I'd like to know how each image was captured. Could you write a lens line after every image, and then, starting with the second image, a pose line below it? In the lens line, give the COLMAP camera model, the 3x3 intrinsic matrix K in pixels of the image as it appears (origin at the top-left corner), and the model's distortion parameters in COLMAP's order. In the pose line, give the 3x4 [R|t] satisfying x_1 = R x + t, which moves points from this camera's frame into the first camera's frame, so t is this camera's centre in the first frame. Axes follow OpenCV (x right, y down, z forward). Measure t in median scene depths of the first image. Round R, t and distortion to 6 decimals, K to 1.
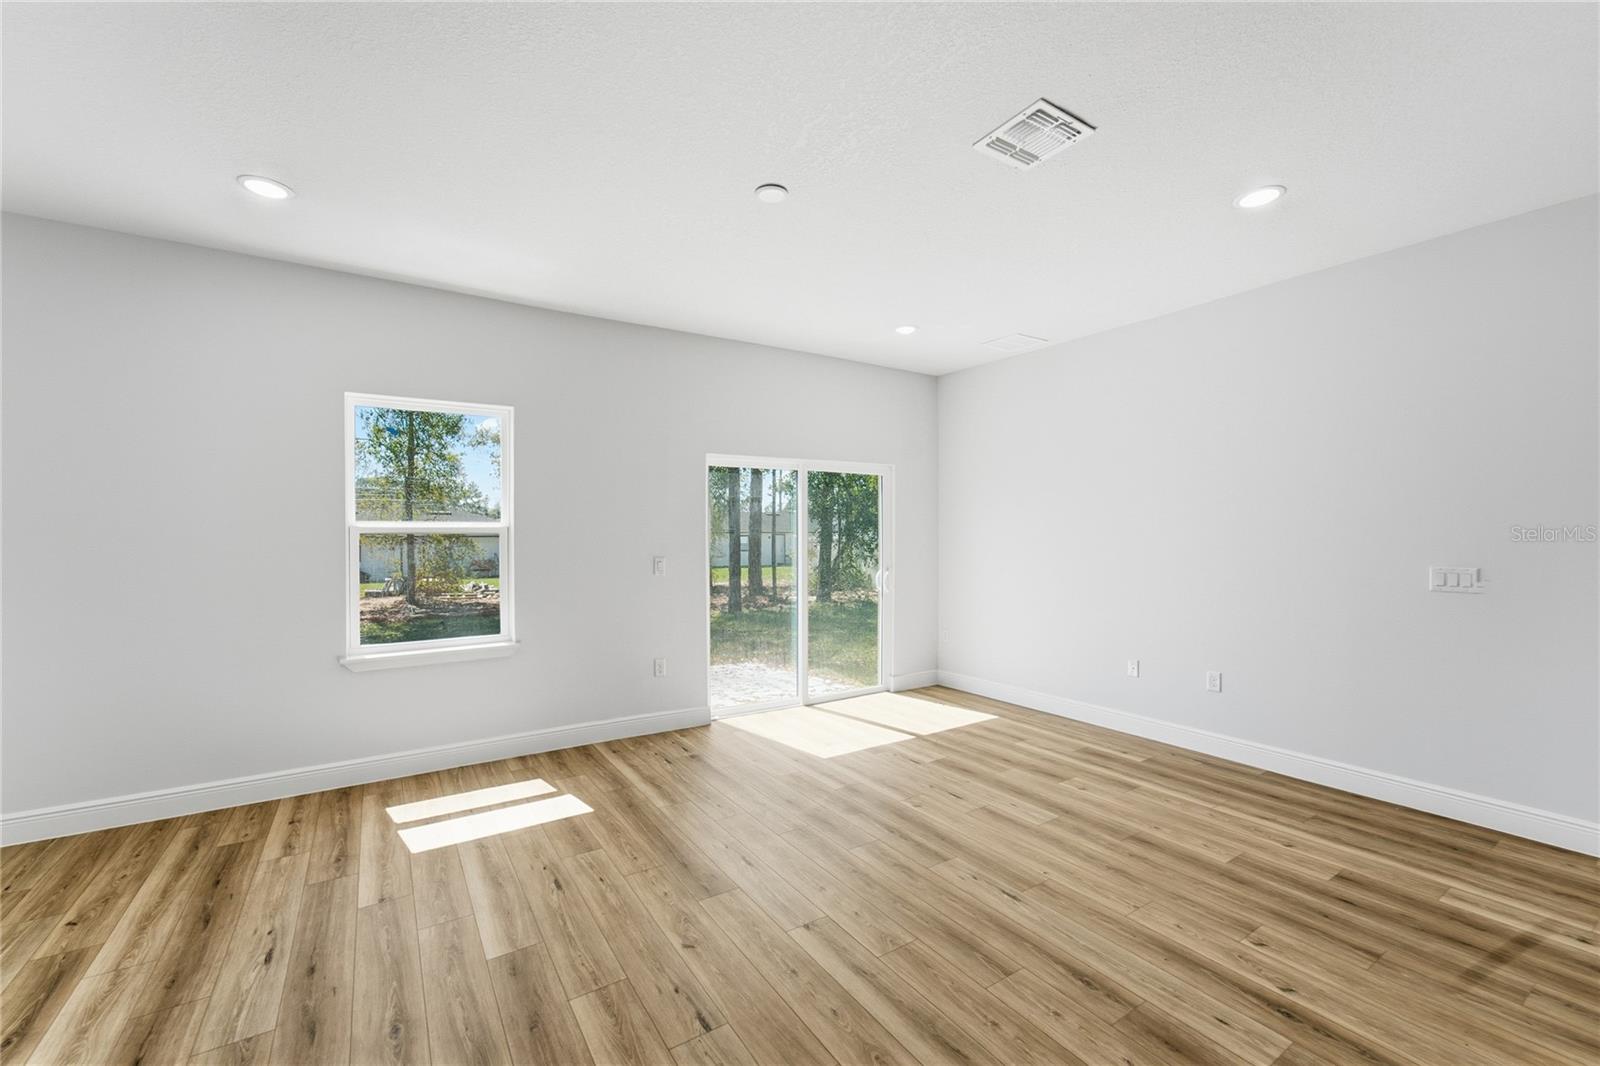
lens RADIAL K [[649.4, 0, 796.6], [0, 649.4, 536.8], [0, 0, 1]] dist [0.001771, 0.000826]
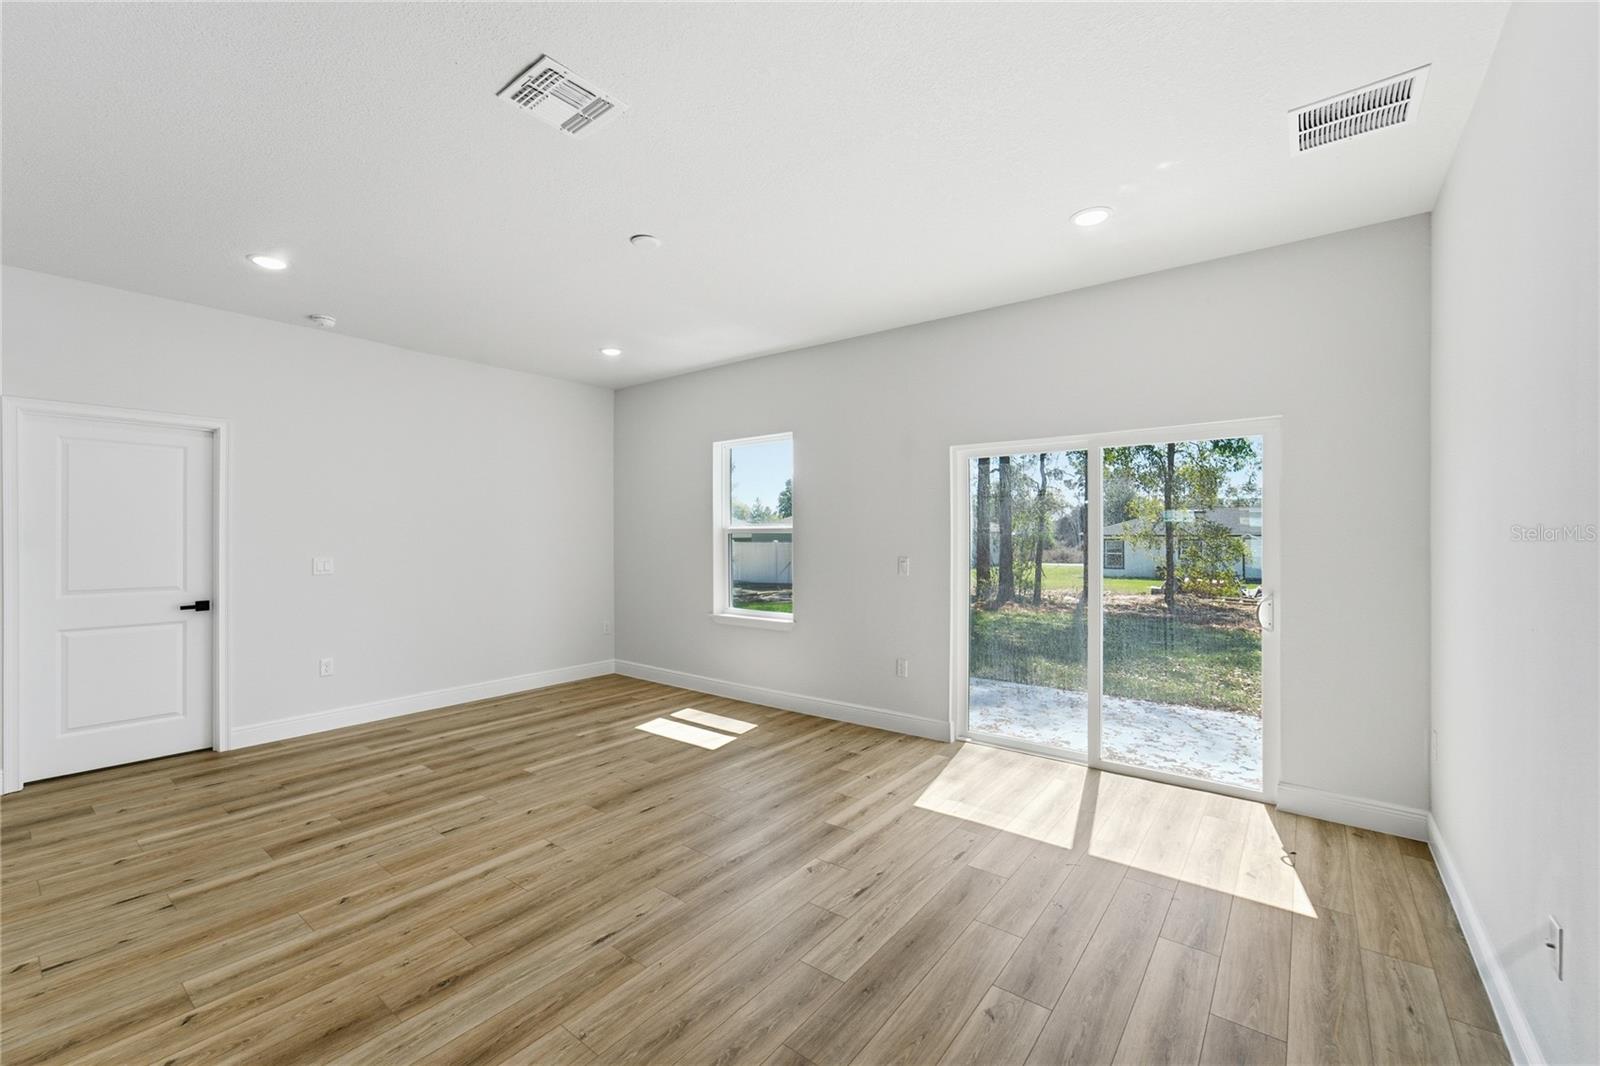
lens RADIAL K [[649.4, 0, 796.6], [0, 649.4, 539.1], [0, 0, 1]] dist [0.001771, 0.000826]
pose [[0.310391, -0.004853, -0.950597, 0.896609], [0.009294, 0.999955, -0.002070, 0.002611], [0.950564, -0.008192, 0.310422, 0.690400]]
